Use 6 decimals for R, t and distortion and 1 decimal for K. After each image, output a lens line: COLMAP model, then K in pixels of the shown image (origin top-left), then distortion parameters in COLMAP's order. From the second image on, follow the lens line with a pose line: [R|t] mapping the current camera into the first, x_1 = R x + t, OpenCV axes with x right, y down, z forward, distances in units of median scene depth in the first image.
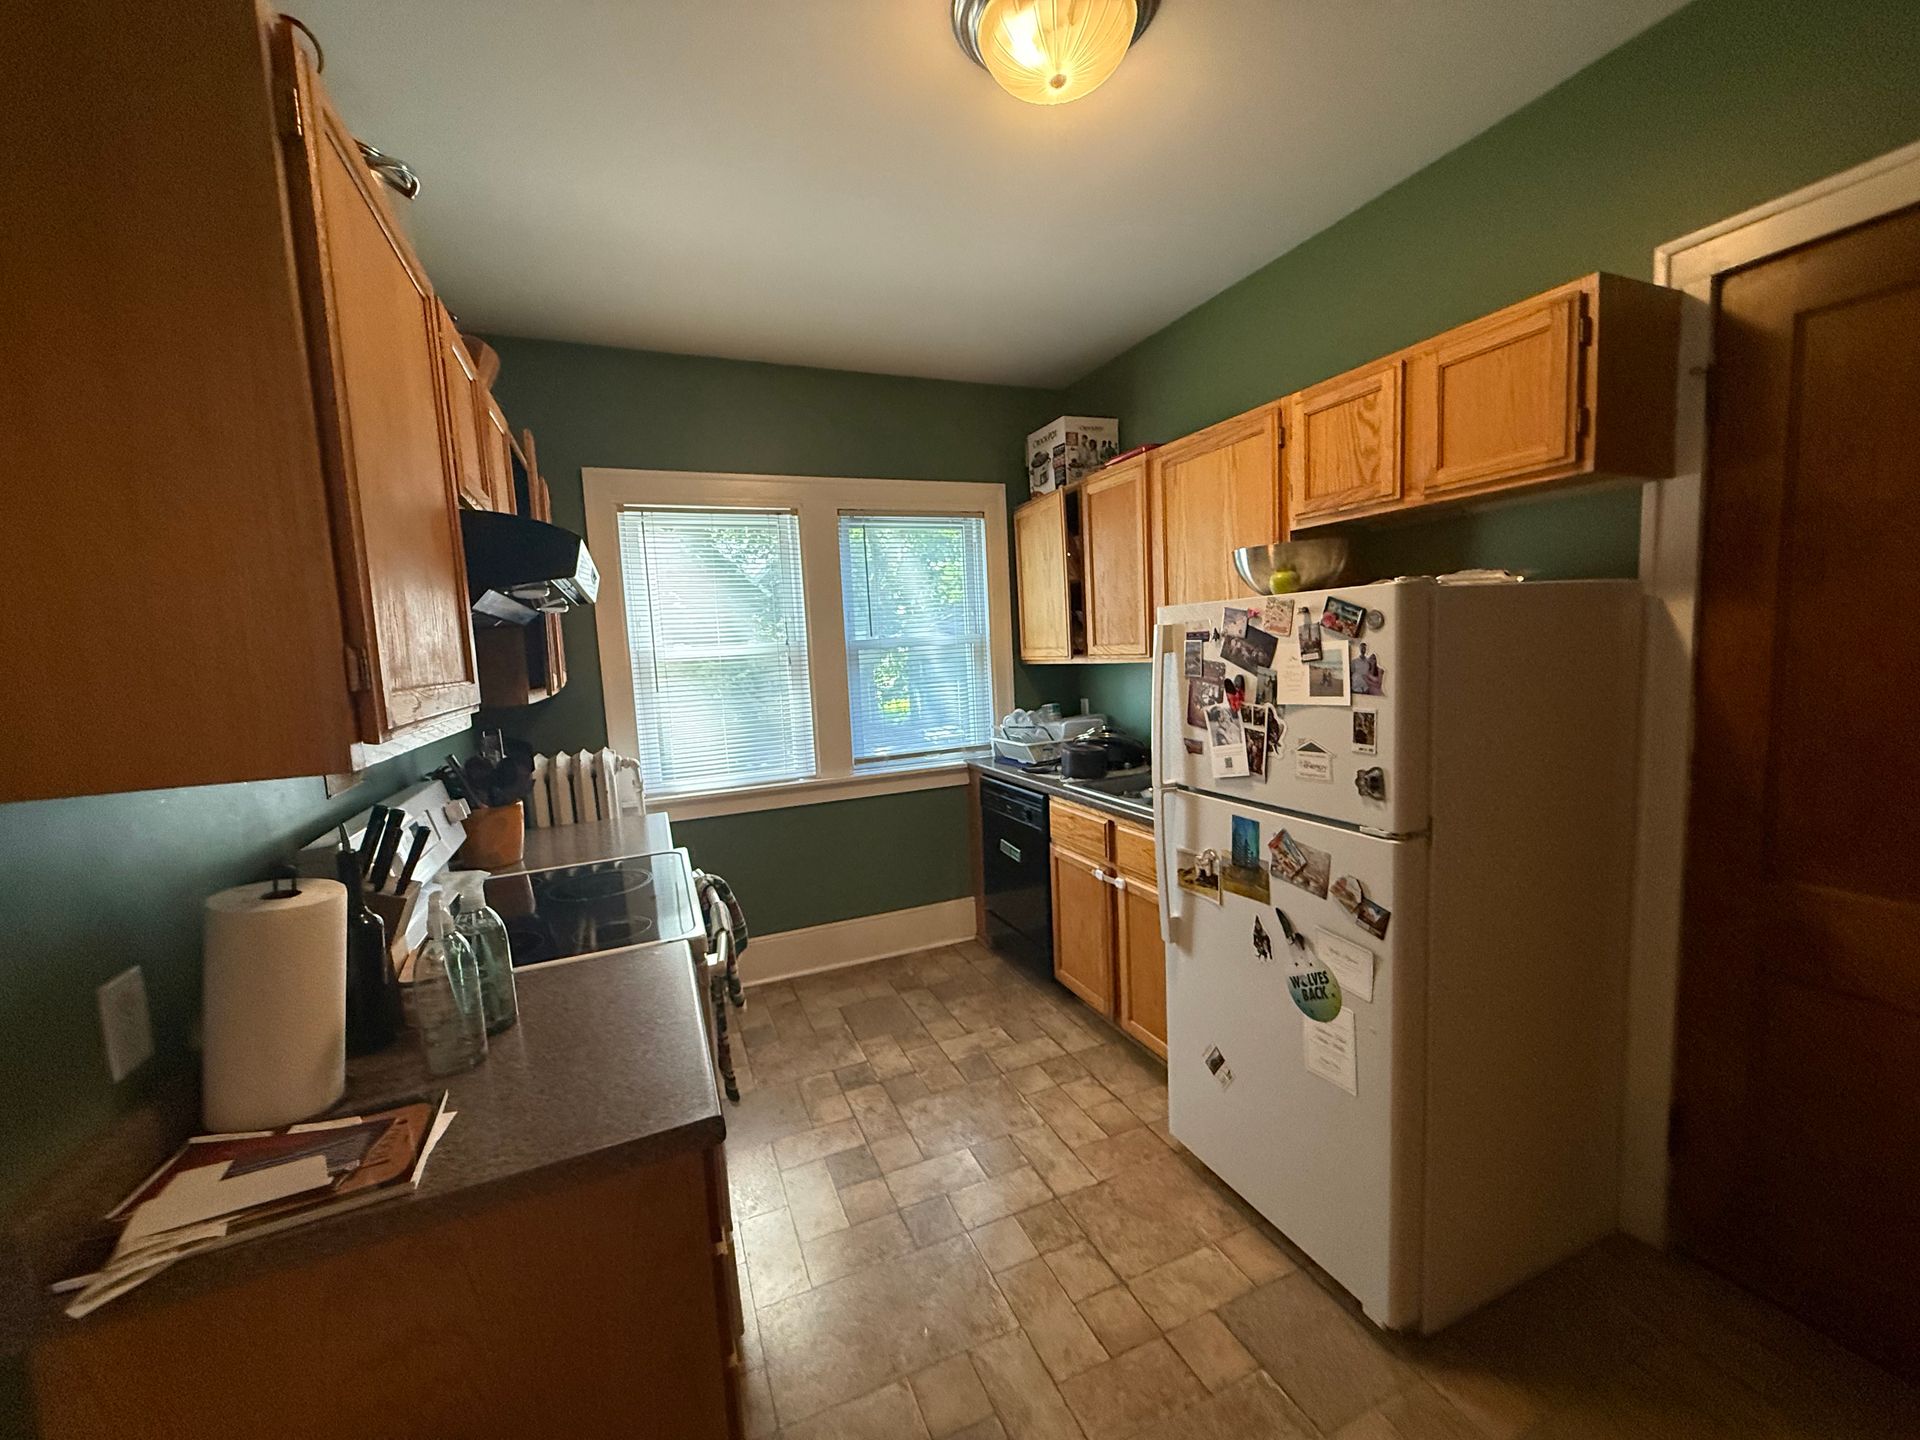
lens RADIAL K [[768.4, 0, 950.9], [0, 768.4, 721.8], [0, 0, 1]] dist [-0.002842, 0.000632]
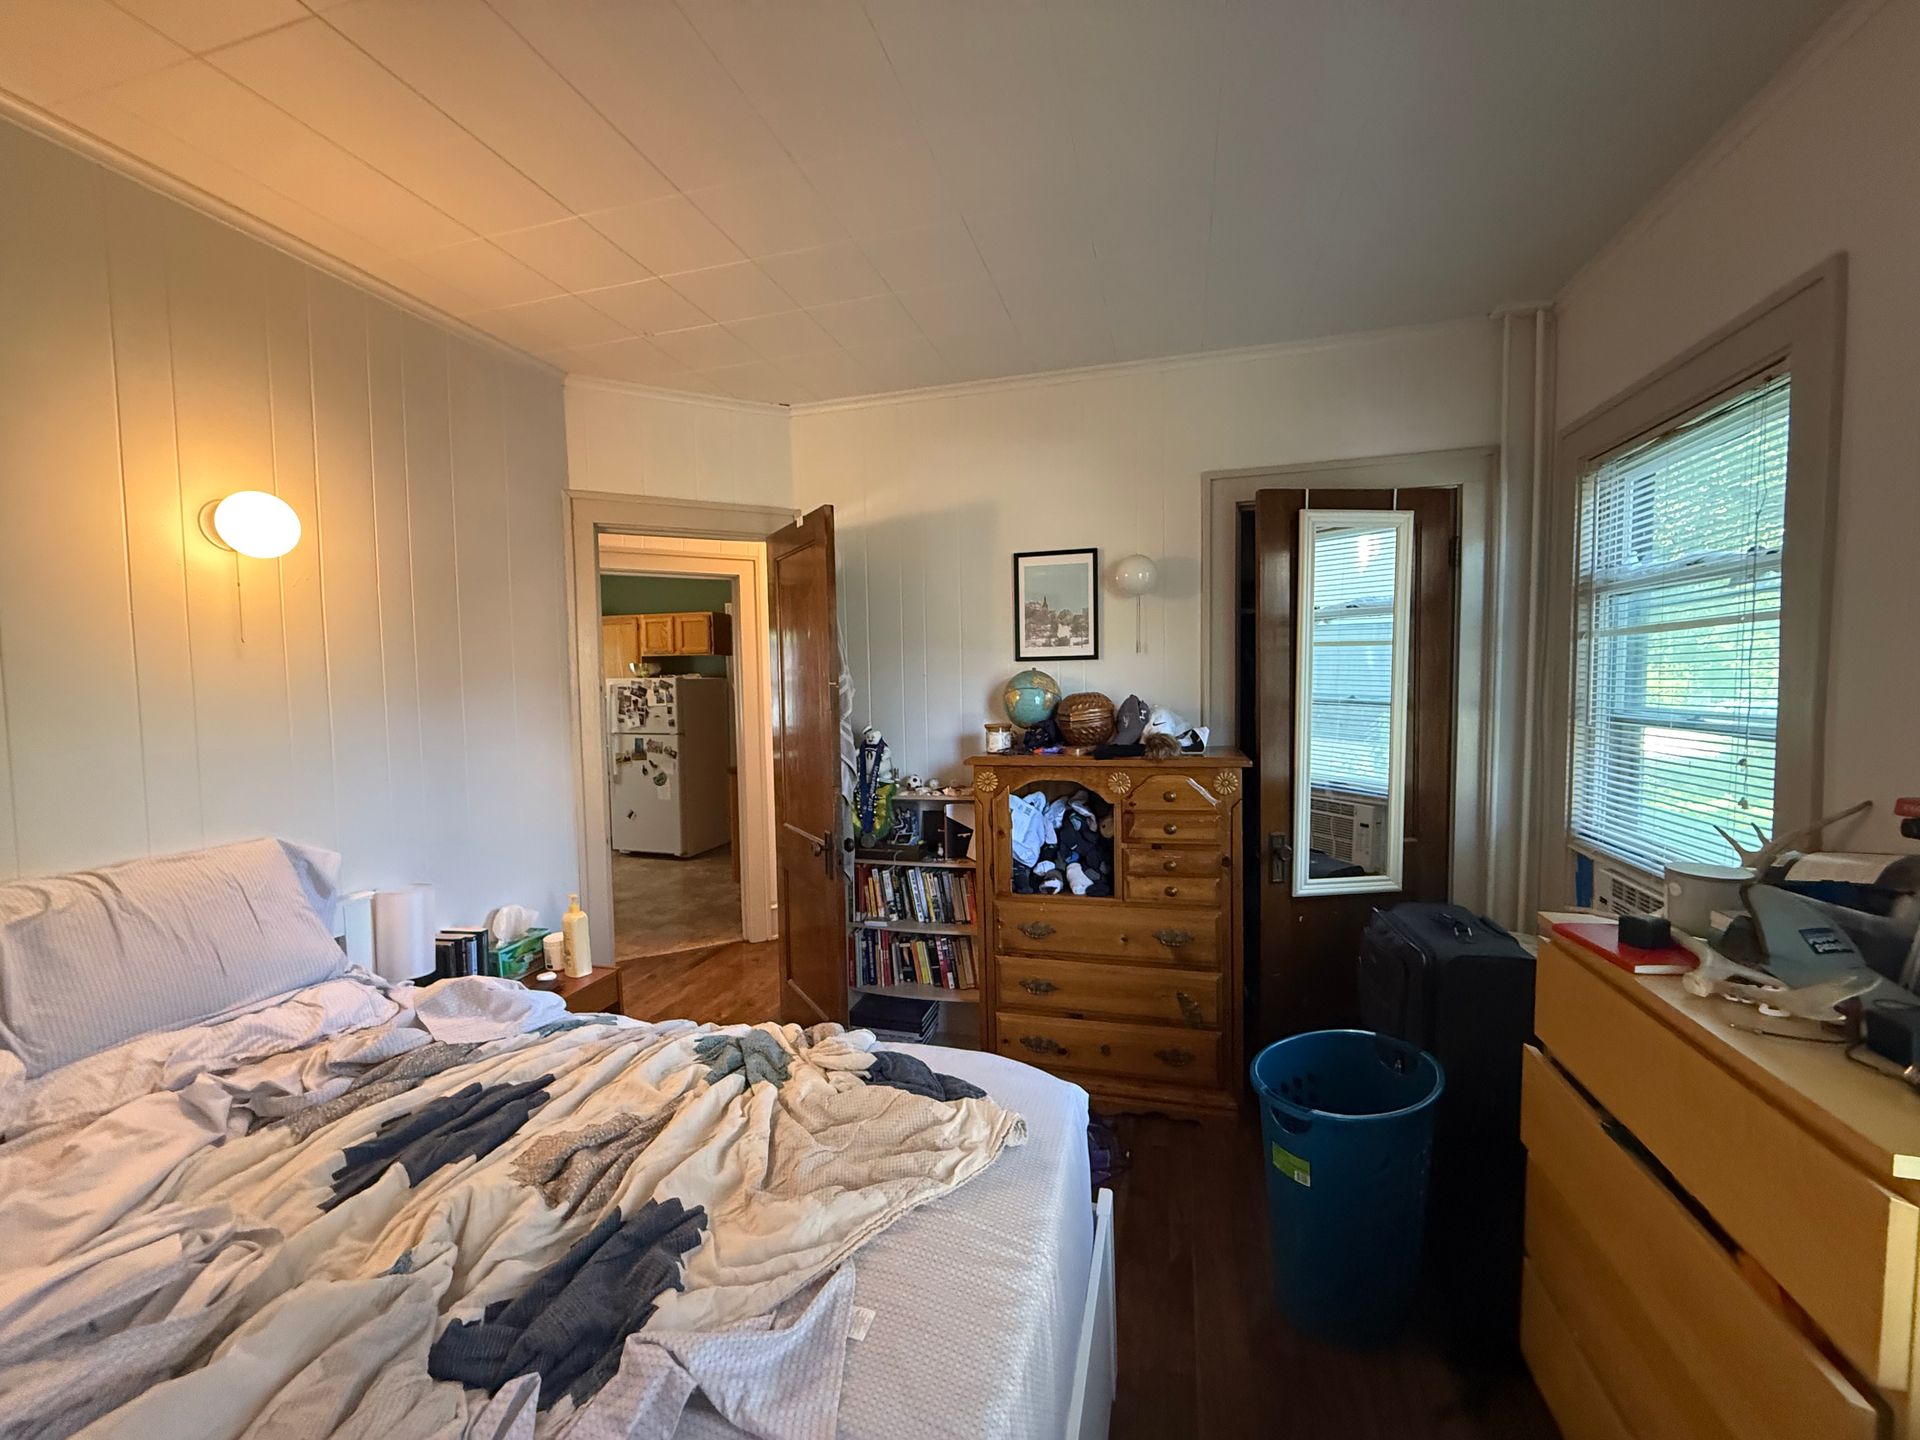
lens RADIAL K [[768.4, 0, 957.2], [0, 768.4, 727.1], [0, 0, 1]] dist [-0.002842, 0.000632]
pose [[0.625446, -0.003051, 0.780261, -1.505207], [0.059409, 0.997276, -0.043722, 0.319117], [-0.778002, 0.073700, 0.623923, -2.436152]]
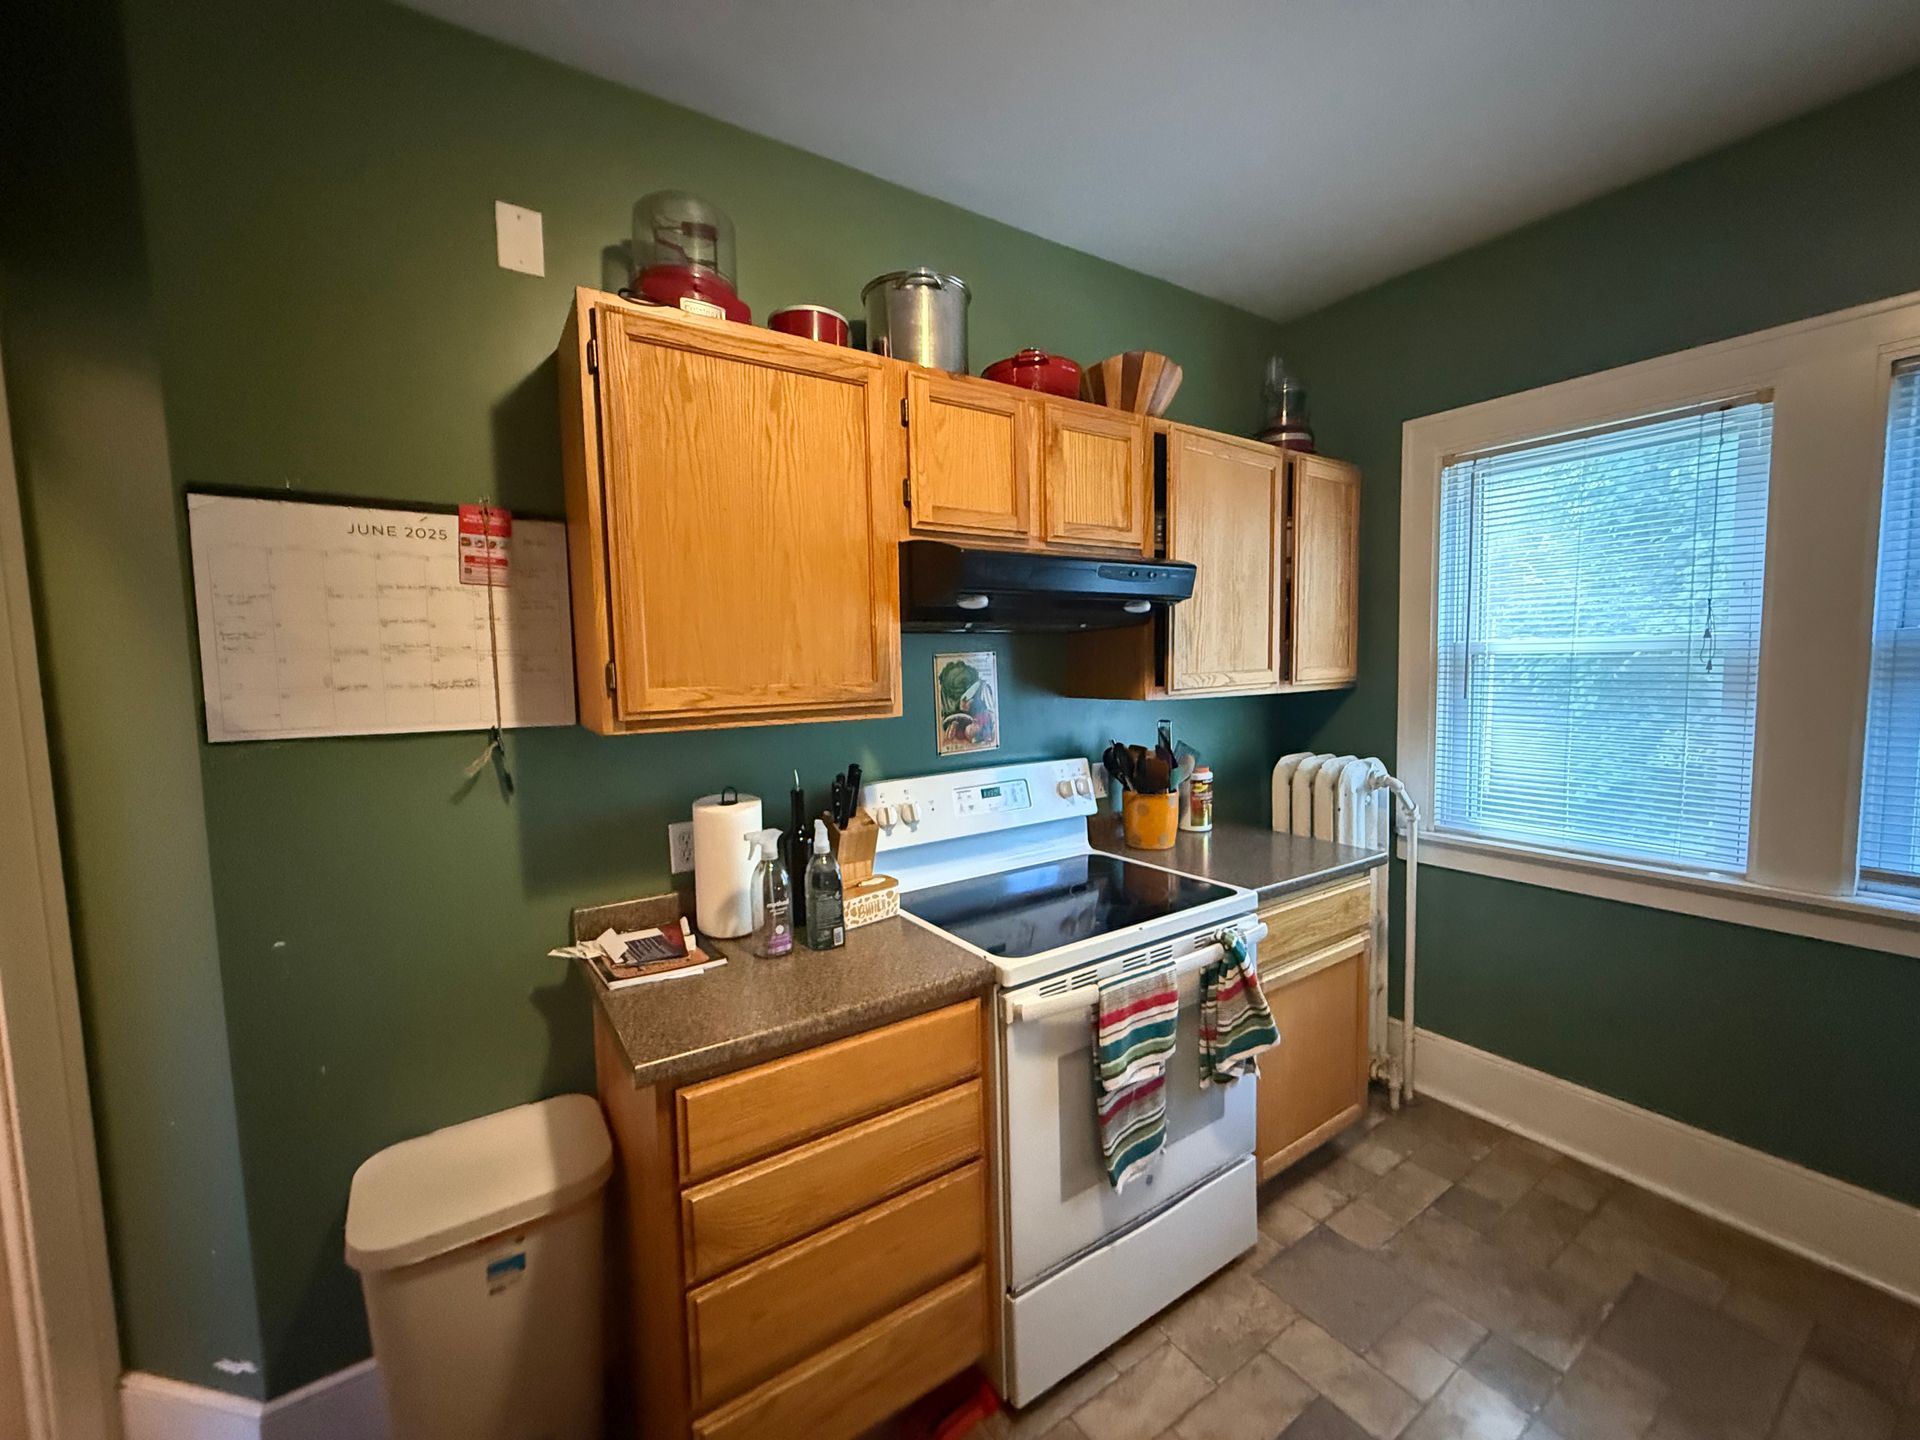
lens RADIAL K [[768.4, 0, 995.7], [0, 768.4, 729.2], [0, 0, 1]] dist [-0.002842, 0.000632]
pose [[0.189986, 0.123287, -0.974015, 0.471327], [-0.084967, 0.990427, 0.108791, -0.092255], [0.978103, 0.062091, 0.198643, 0.681709]]
